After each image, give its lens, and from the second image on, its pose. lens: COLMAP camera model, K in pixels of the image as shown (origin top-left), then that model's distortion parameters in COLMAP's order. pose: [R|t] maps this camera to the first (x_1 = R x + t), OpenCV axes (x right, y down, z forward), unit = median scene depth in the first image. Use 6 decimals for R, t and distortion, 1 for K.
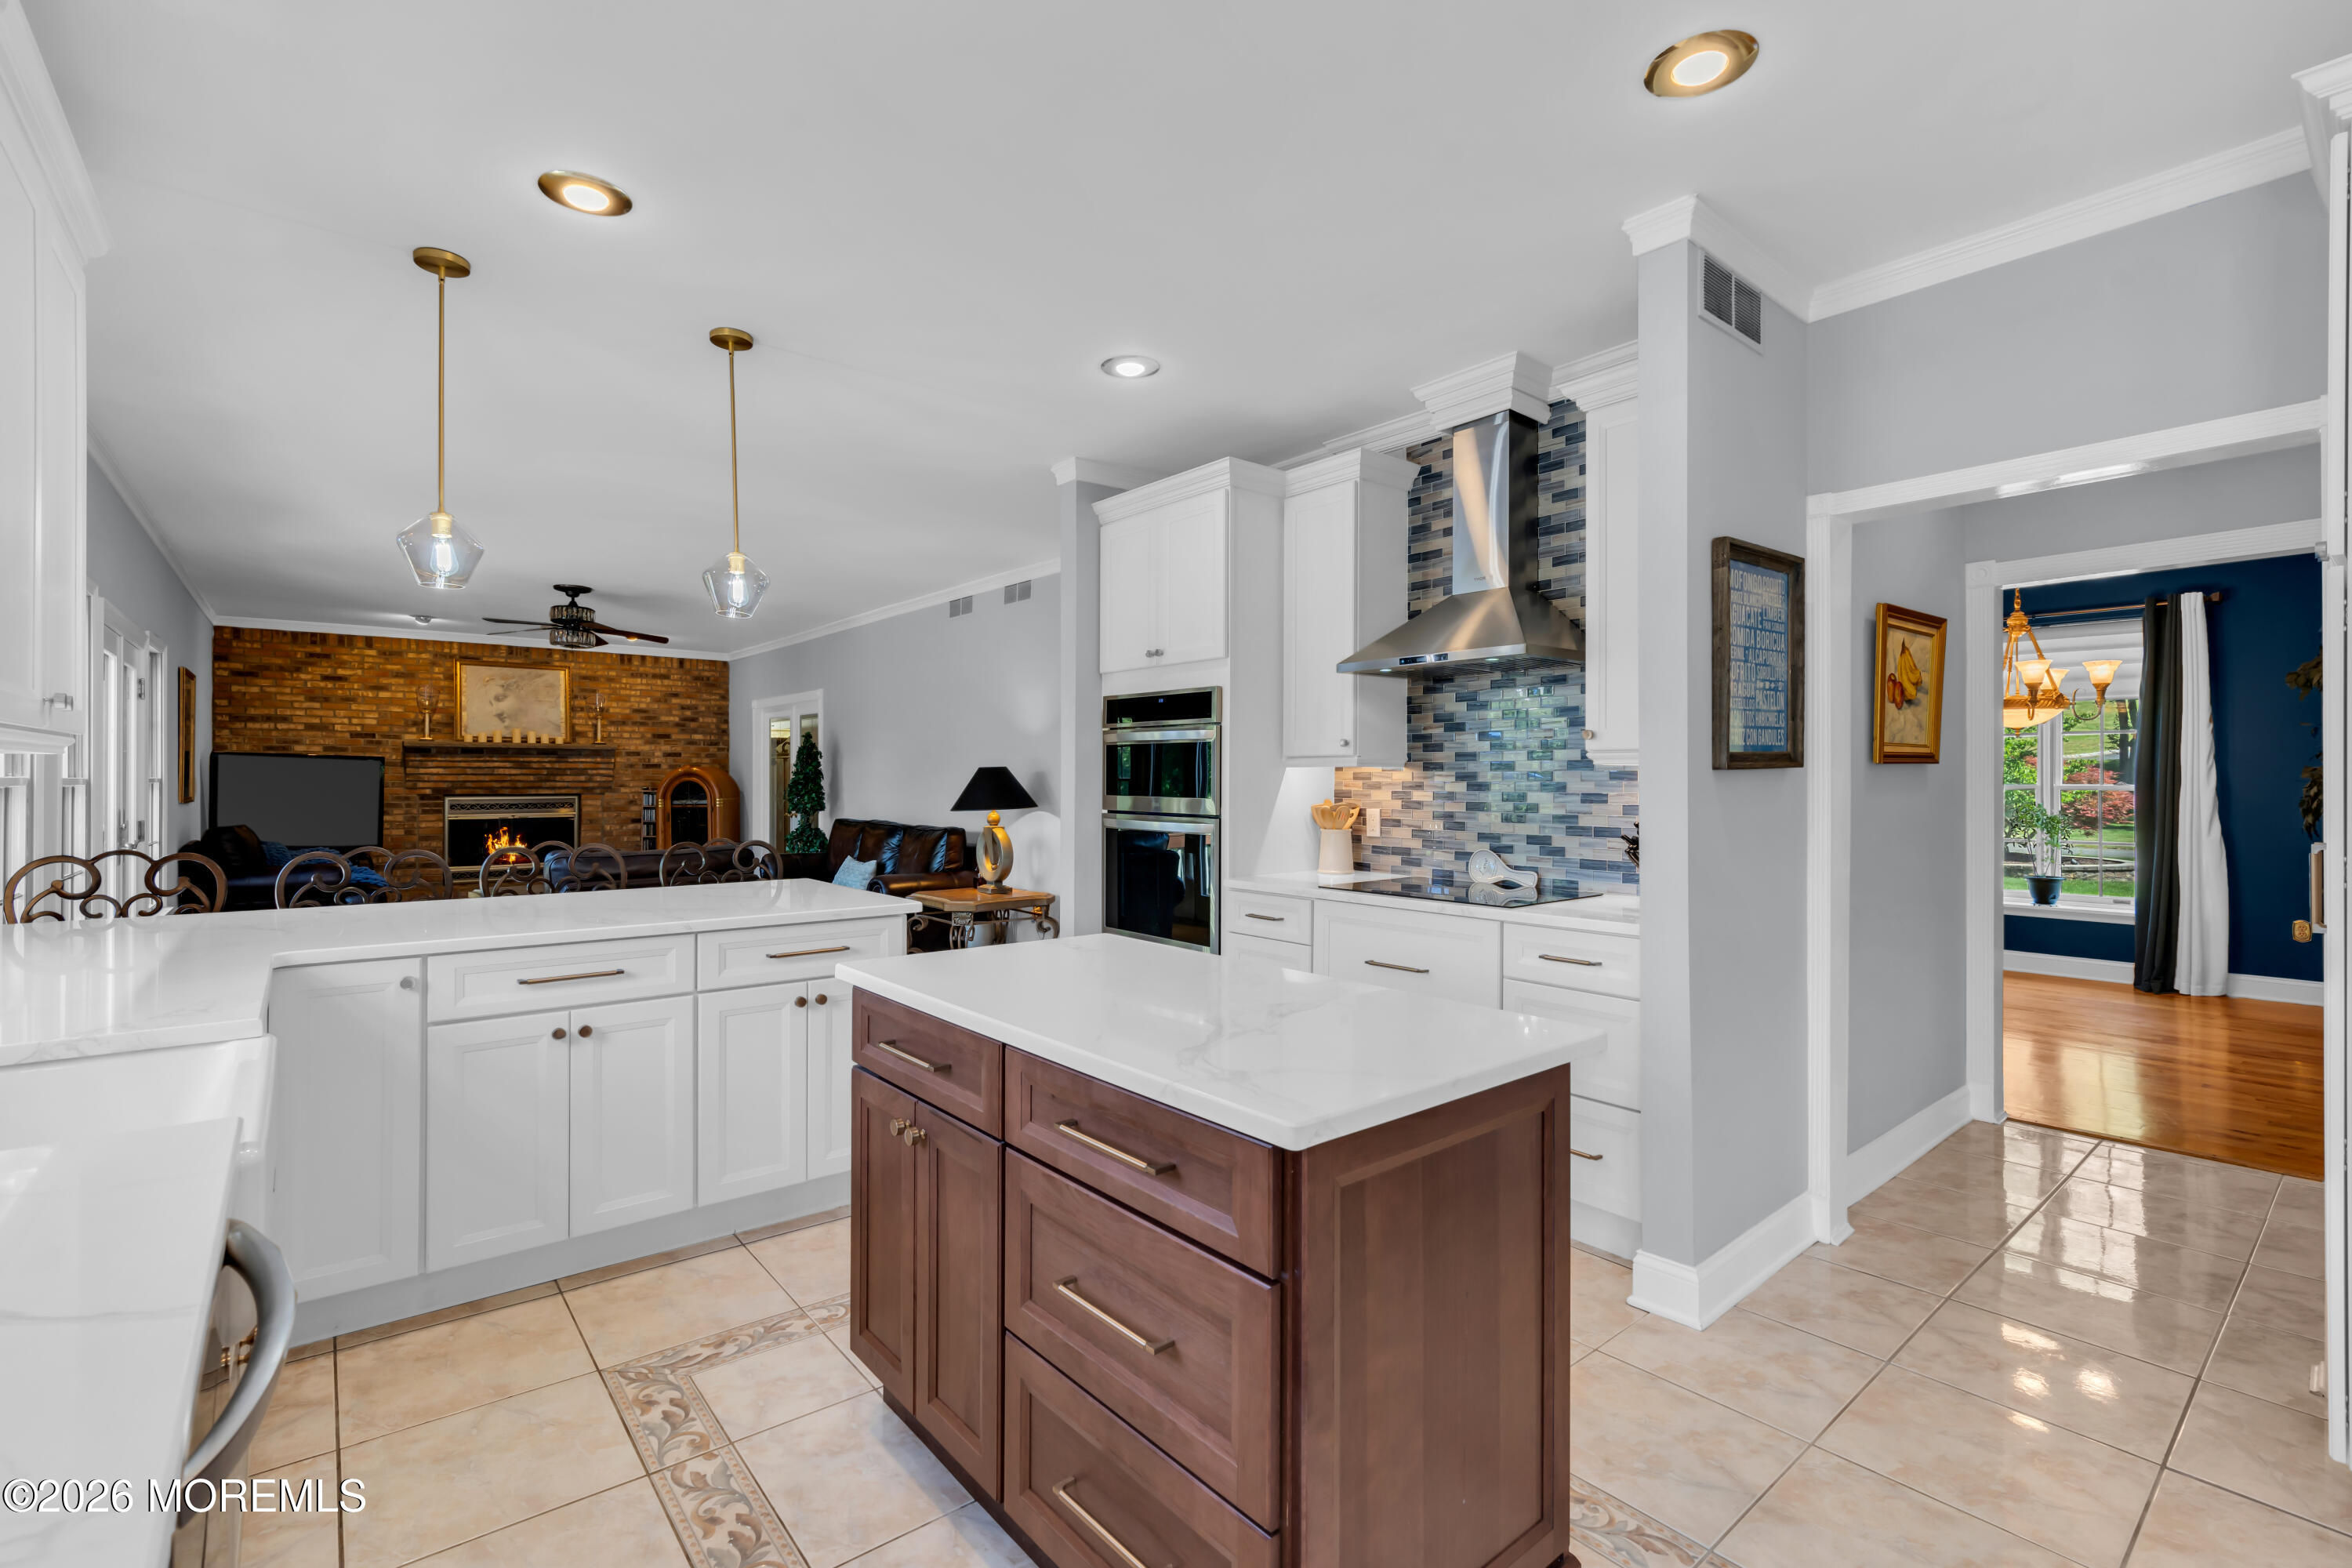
lens RADIAL K [[1055.1, 0, 1179.8], [0, 1055.1, 780.5], [0, 0, 1]] dist [-0.008742, 0.004421]
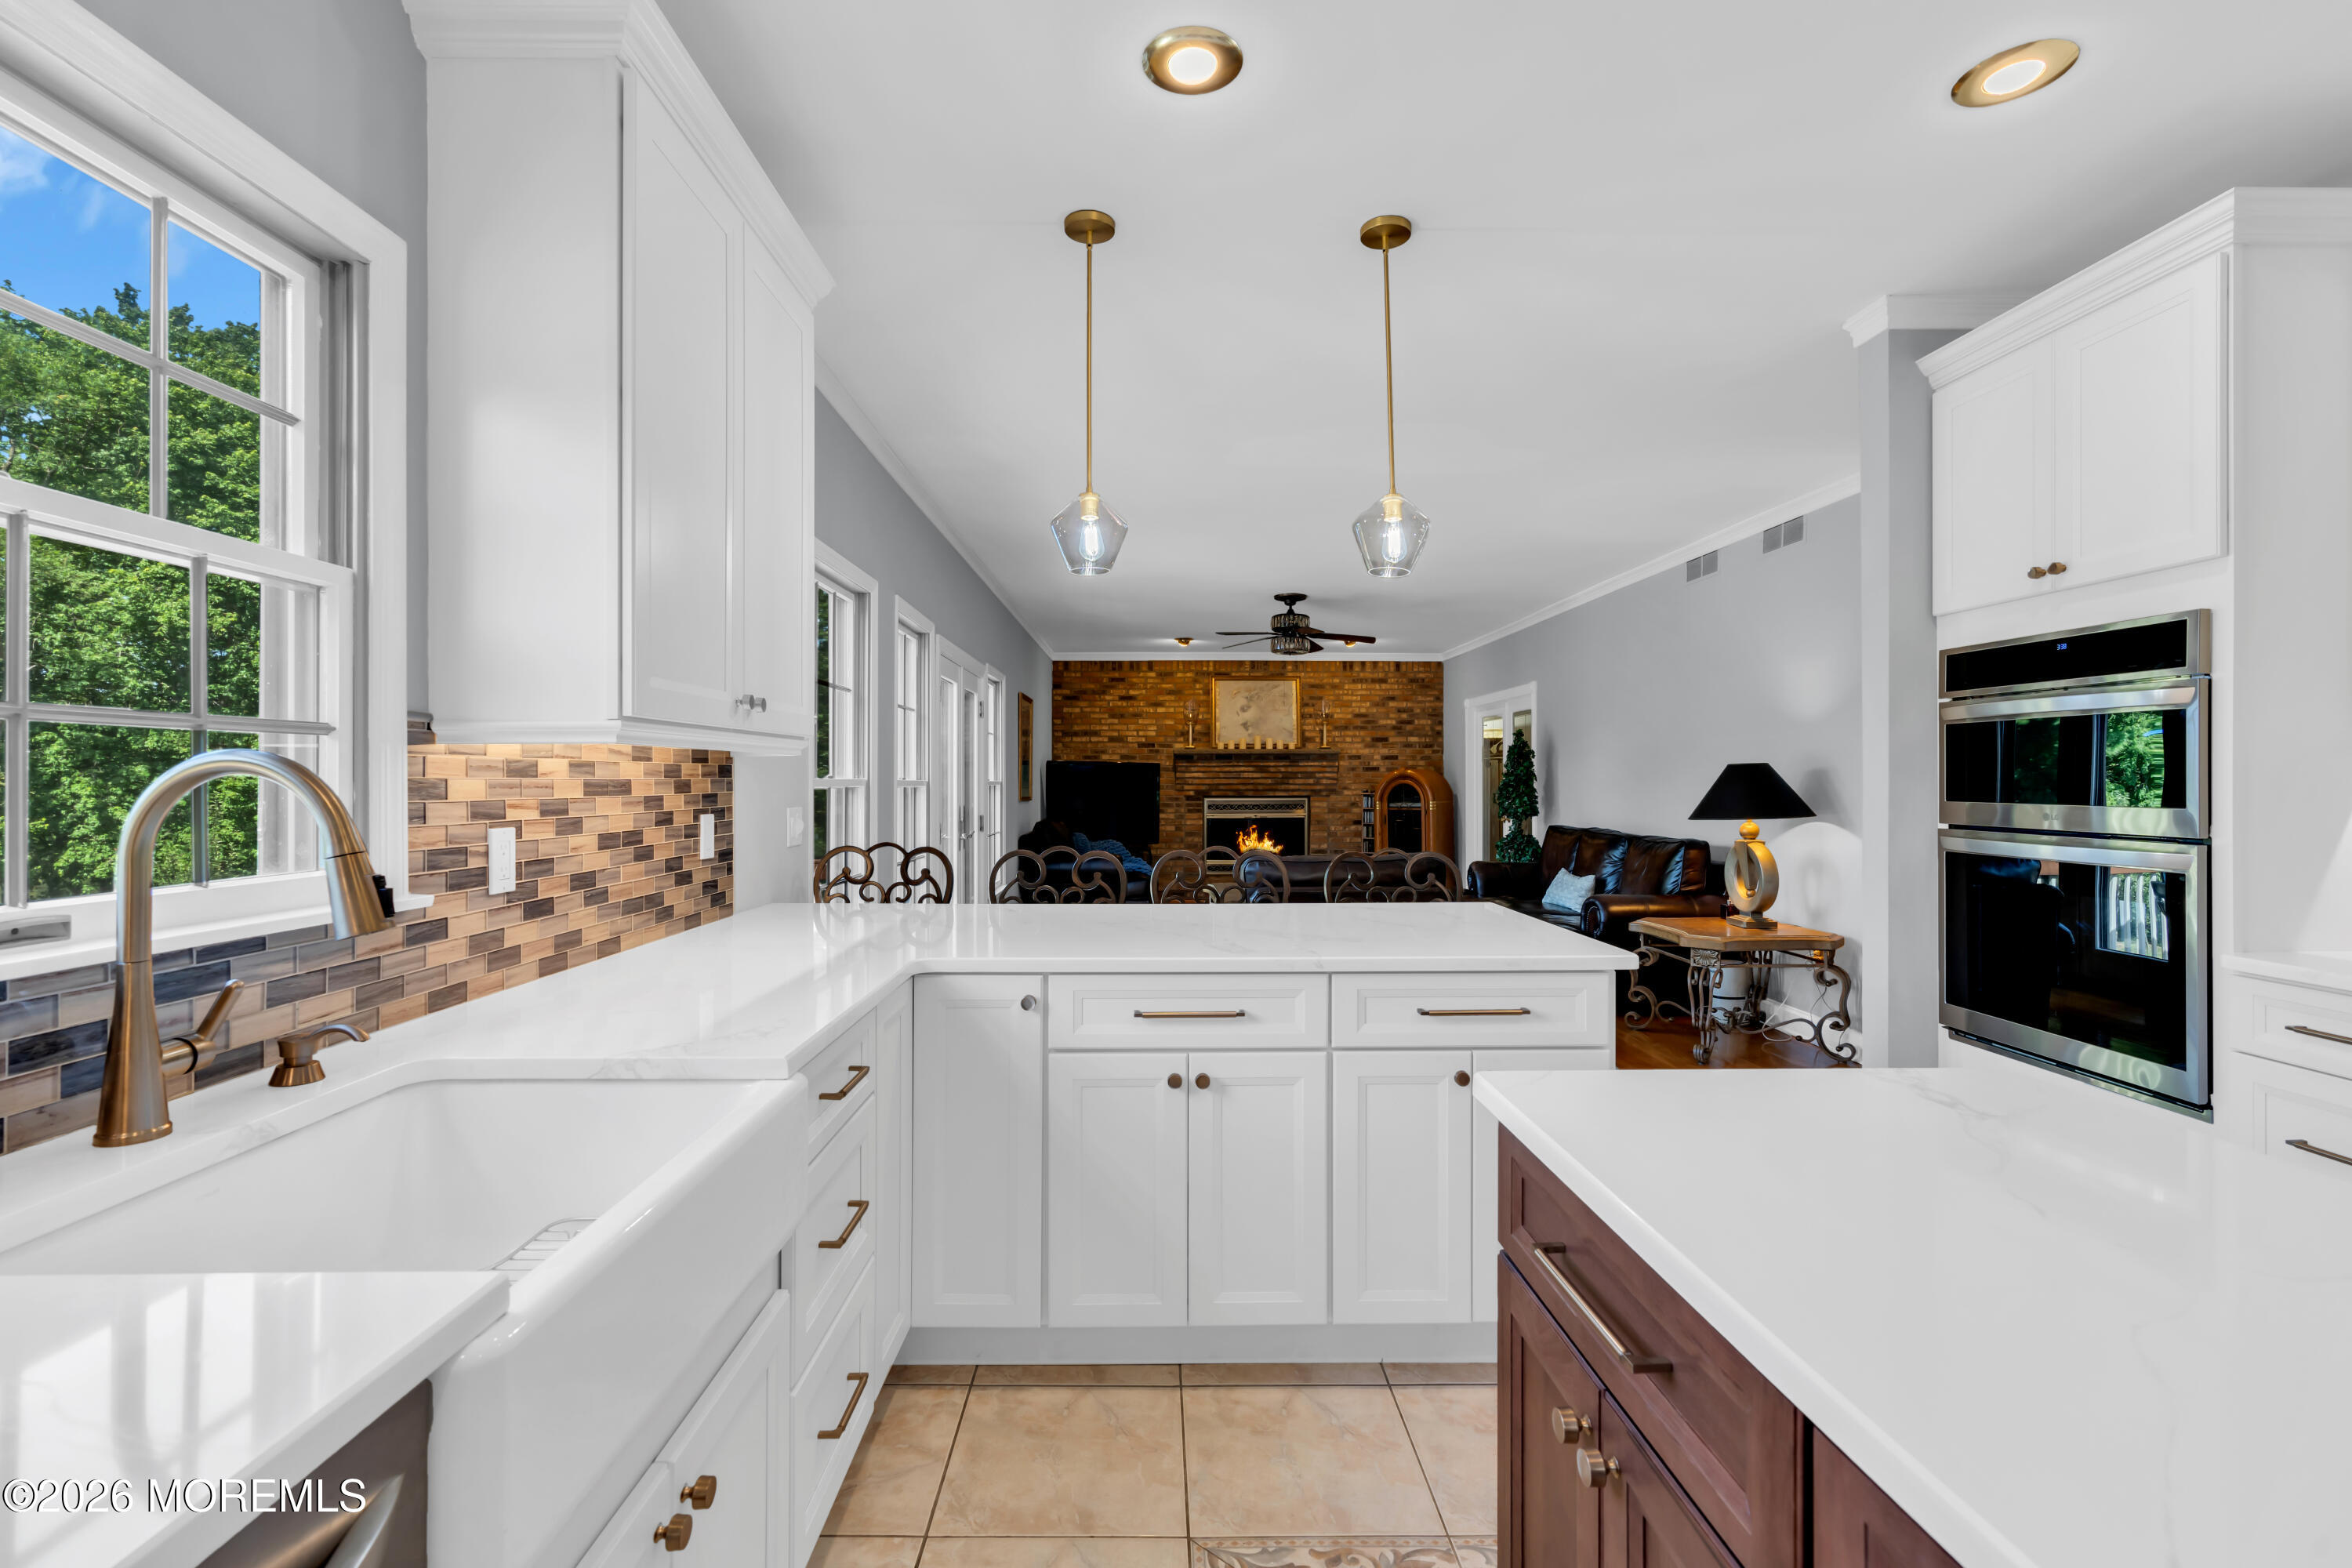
lens RADIAL K [[1055.1, 0, 1164.9], [0, 1055.1, 778.6], [0, 0, 1]] dist [-0.008742, 0.004421]
pose [[0.778611, -0.004797, -0.627488, -0.022775], [0.001570, 0.999983, -0.005695, 0.001674], [0.627505, 0.003449, 0.778605, 0.114433]]
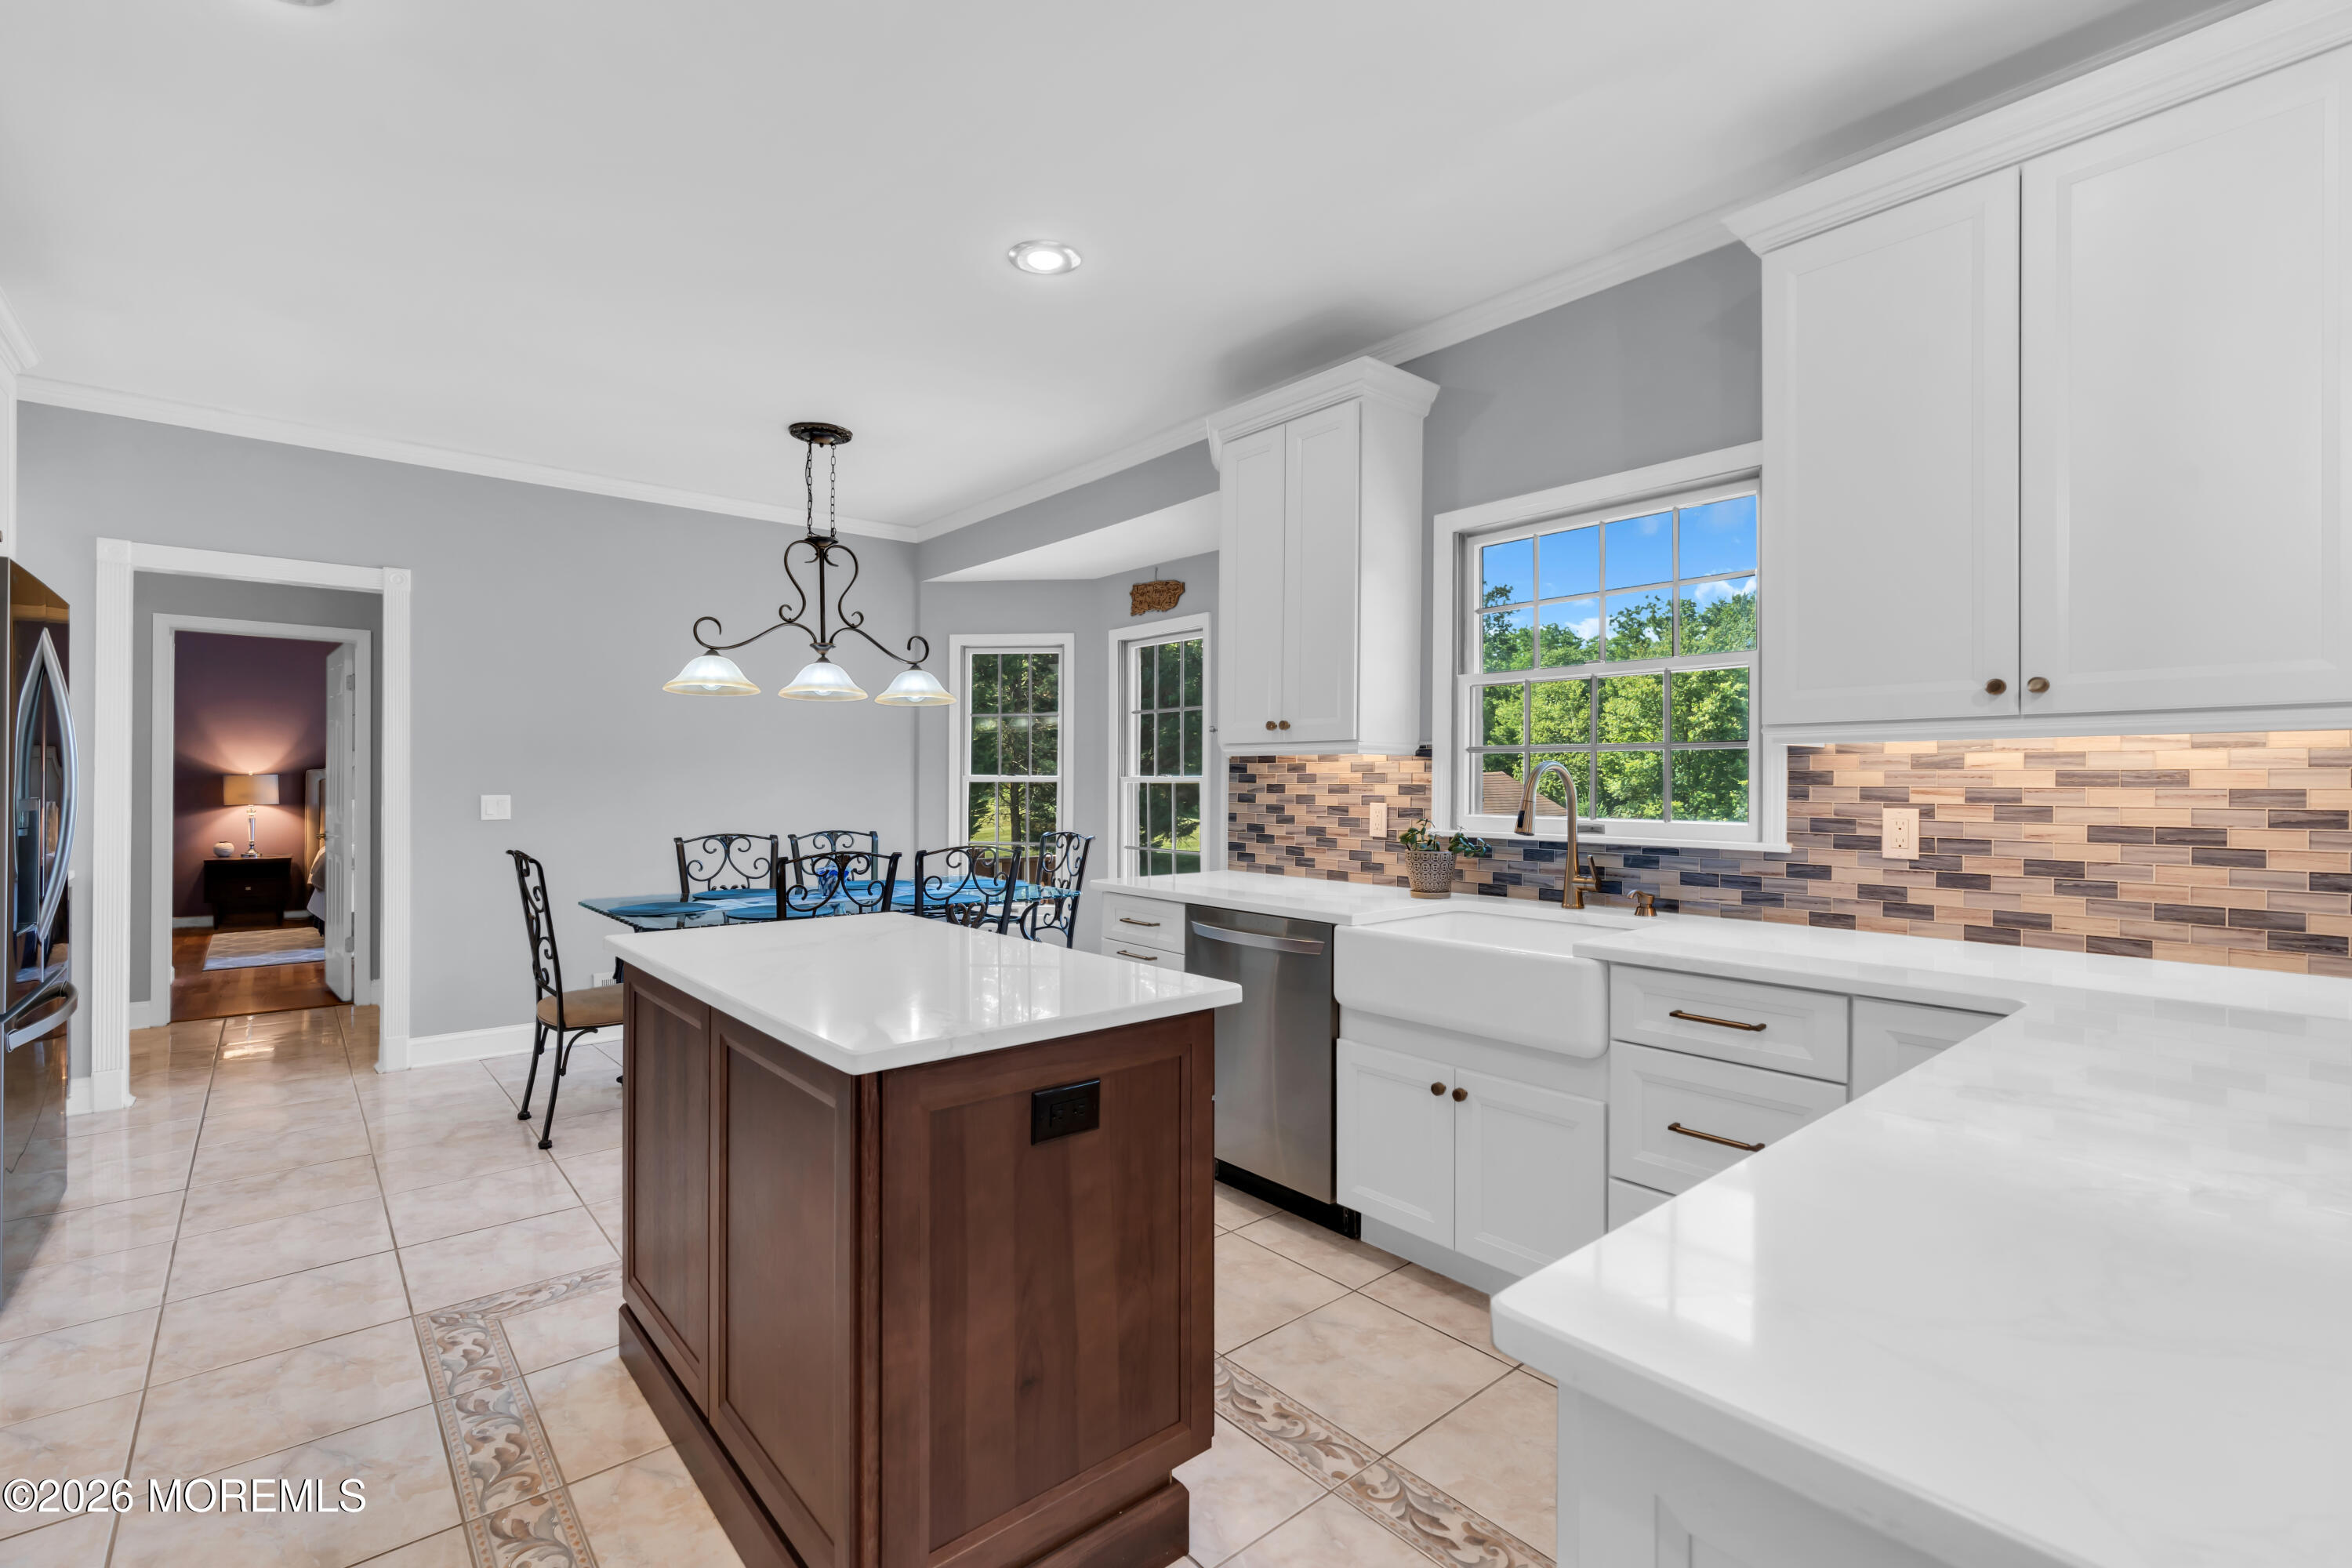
lens RADIAL K [[1055.1, 0, 1169.5], [0, 1055.1, 779.4], [0, 0, 1]] dist [-0.008742, 0.004421]
pose [[-0.999975, -0.005489, -0.004531, -0.073401], [-0.005486, 0.999985, -0.000550, 0.004014], [0.004534, -0.000525, -0.999990, 0.509208]]
